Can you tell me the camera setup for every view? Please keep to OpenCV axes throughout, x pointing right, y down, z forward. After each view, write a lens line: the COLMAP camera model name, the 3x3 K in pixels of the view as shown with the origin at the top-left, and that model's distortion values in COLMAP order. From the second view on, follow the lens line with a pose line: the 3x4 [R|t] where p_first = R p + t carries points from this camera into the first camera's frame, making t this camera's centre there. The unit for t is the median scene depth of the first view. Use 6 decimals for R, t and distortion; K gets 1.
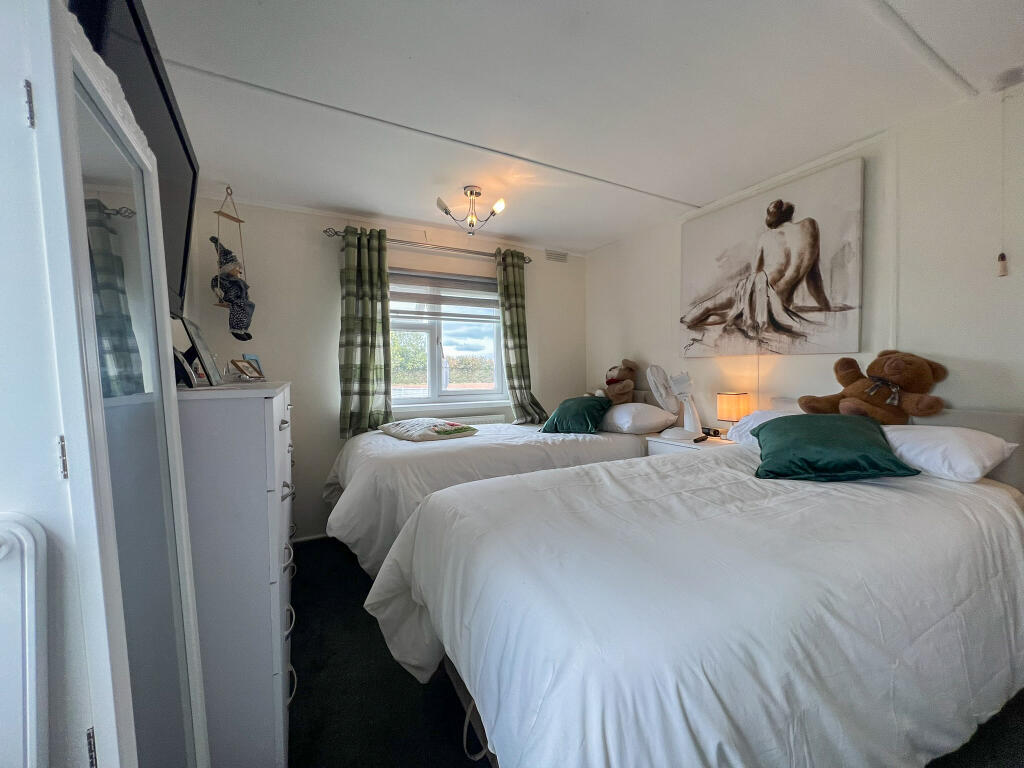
lens RADIAL K [[409.1, 0, 510.7], [0, 409.1, 384.6], [0, 0, 1]] dist [-0.000604, 0.000444]
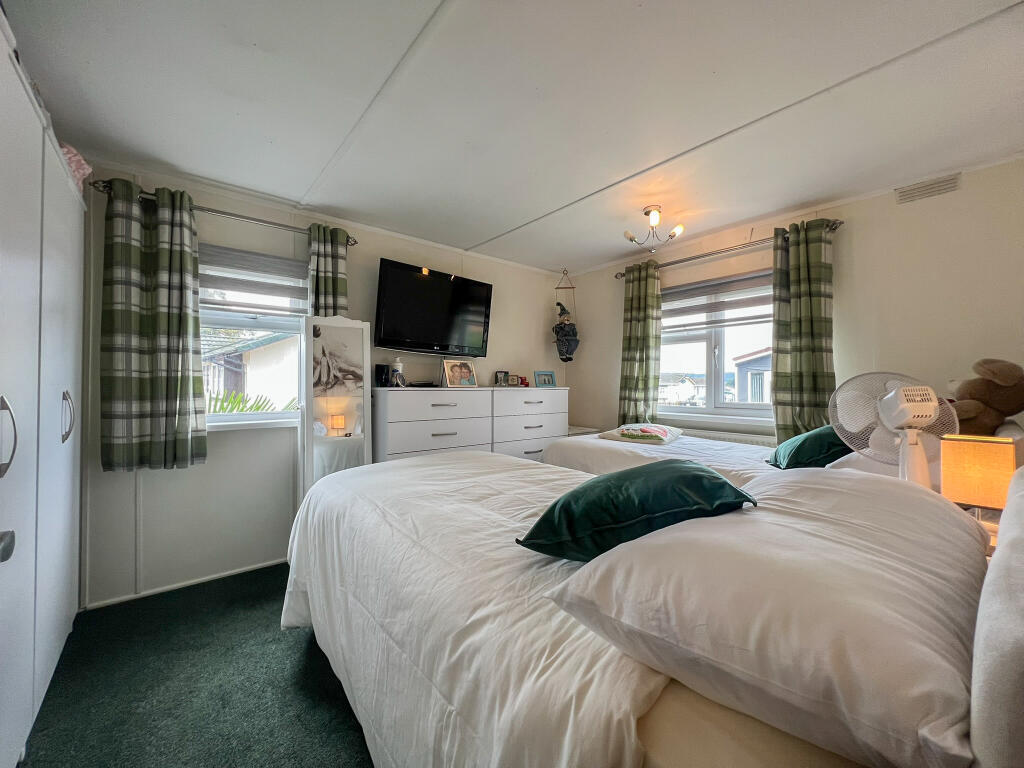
lens RADIAL K [[409.1, 0, 510.0], [0, 409.1, 384.5], [0, 0, 1]] dist [-0.000604, 0.000444]
pose [[0.219614, 0.011576, -0.975518, 0.660566], [-0.028379, 0.999582, 0.005473, -0.017878], [0.975174, 0.026482, 0.219851, 0.329057]]
